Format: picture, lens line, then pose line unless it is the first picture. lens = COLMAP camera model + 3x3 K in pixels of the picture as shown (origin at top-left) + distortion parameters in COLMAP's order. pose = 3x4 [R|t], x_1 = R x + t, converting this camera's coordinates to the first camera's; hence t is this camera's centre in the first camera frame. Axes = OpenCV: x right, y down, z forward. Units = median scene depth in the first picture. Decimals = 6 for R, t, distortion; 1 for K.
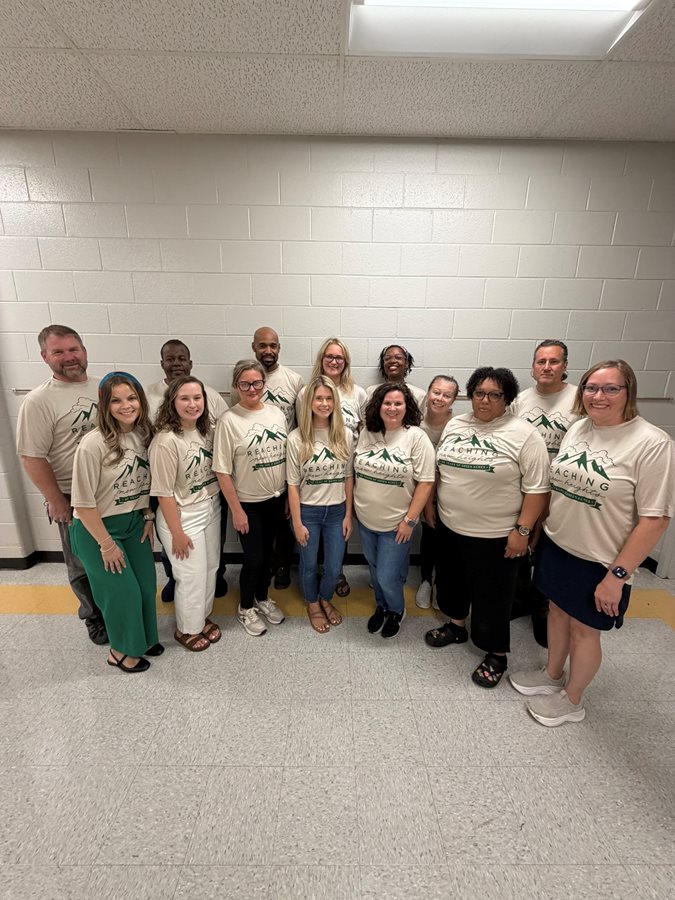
lens RADIAL K [[361.7, 0, 337.4], [0, 361.7, 447.9], [0, 0, 1]] dist [-0.000857, 0.000477]
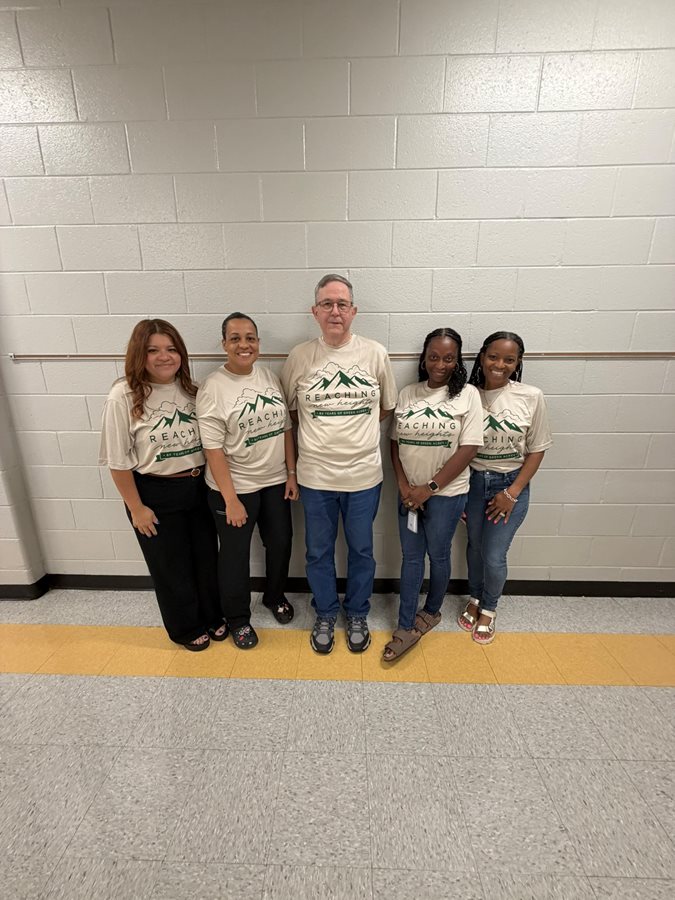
lens RADIAL K [[361.7, 0, 338.3], [0, 361.7, 446.4], [0, 0, 1]] dist [-0.000857, 0.000477]
pose [[0.999264, -0.008643, -0.037374, -0.321065], [0.009052, 0.999901, 0.010800, 0.026679], [0.037277, -0.011130, 0.999243, 0.442764]]
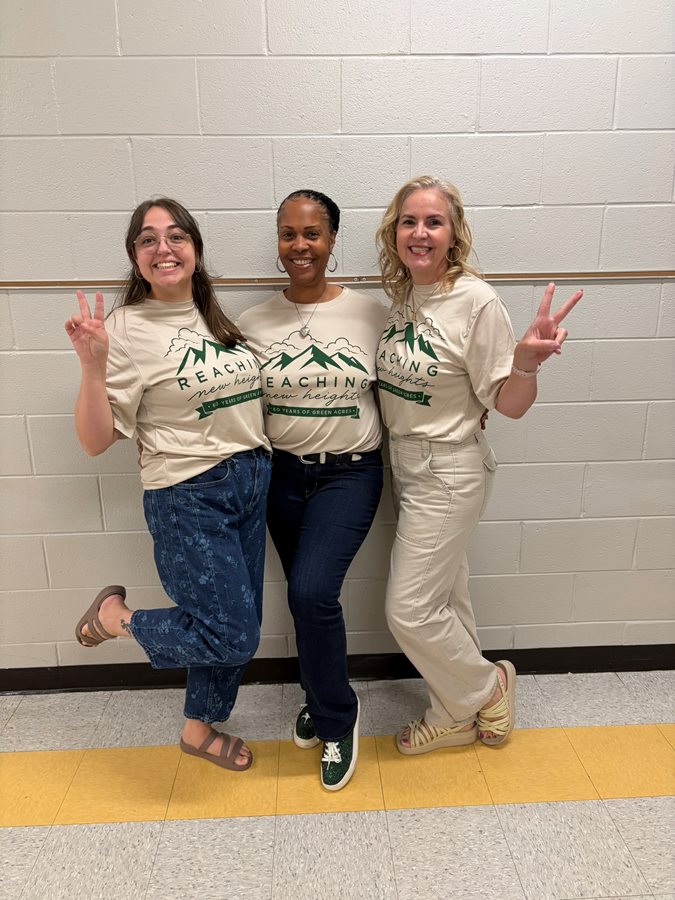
lens RADIAL K [[683.8, 0, 338.0], [0, 683.8, 451.4], [0, 0, 1]] dist [0.038692, -0.042937]
pose [[0.998927, -0.037461, 0.027229, -0.044858], [0.036871, 0.999081, 0.021850, 0.050713], [-0.028023, -0.020822, 0.999390, 0.300993]]
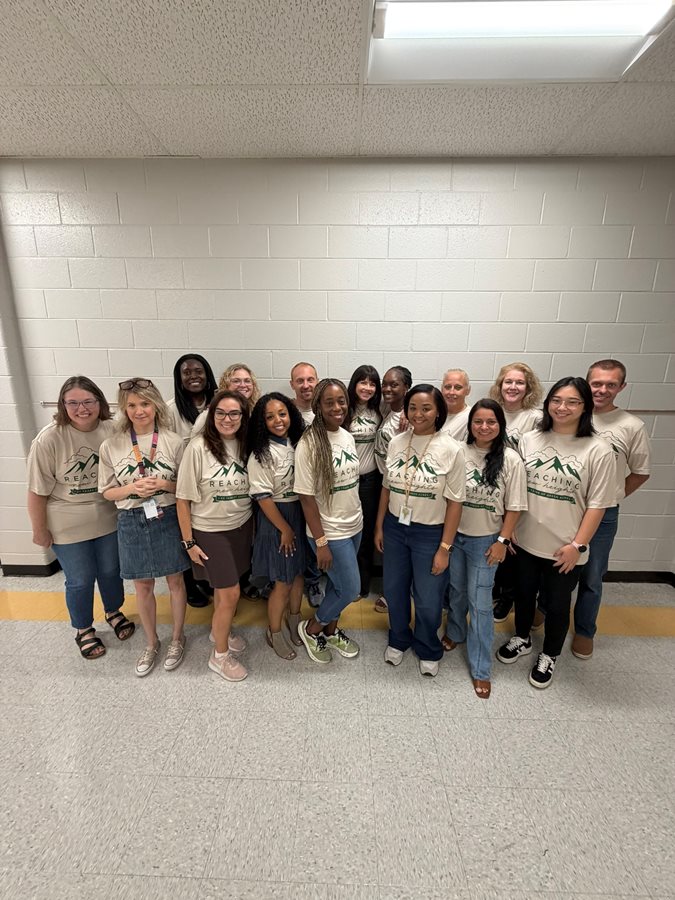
lens RADIAL K [[361.7, 0, 337.7], [0, 361.7, 447.6], [0, 0, 1]] dist [-0.000857, 0.000477]
pose [[0.999516, 0.003715, -0.030897, -0.016502], [-0.004432, 0.999722, -0.023165, -0.015451], [0.030803, 0.023291, 0.999254, -0.014897]]
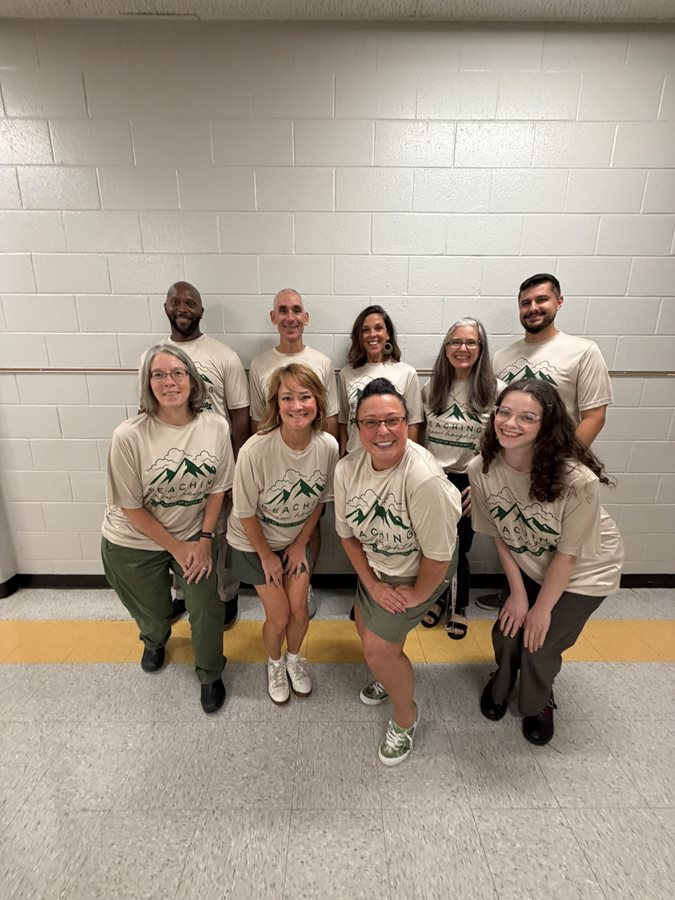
lens RADIAL K [[361.7, 0, 338.3], [0, 361.7, 446.8], [0, 0, 1]] dist [-0.000857, 0.000477]
pose [[0.999958, -0.008909, -0.002134, -0.201020], [0.008869, 0.999798, -0.018055, 0.042376], [0.002294, 0.018036, 0.999835, 0.327741]]
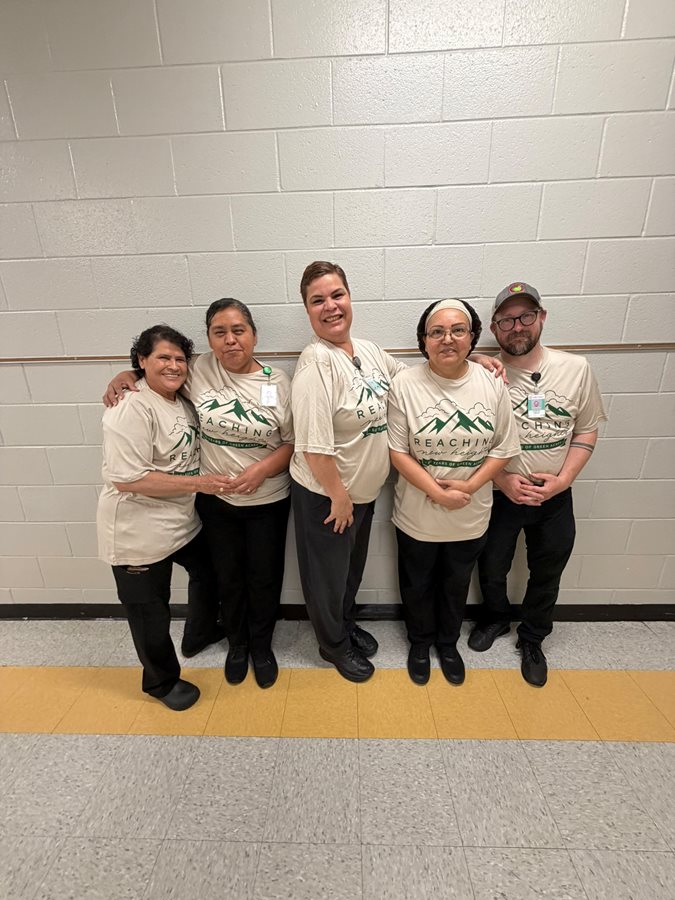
lens RADIAL K [[361.7, 0, 336.3], [0, 361.7, 448.6], [0, 0, 1]] dist [-0.000857, 0.000477]
pose [[0.998652, -0.025402, -0.045274, 0.038870], [0.026874, 0.999120, 0.032195, -0.013537], [0.044417, -0.033369, 0.998456, 0.595998]]
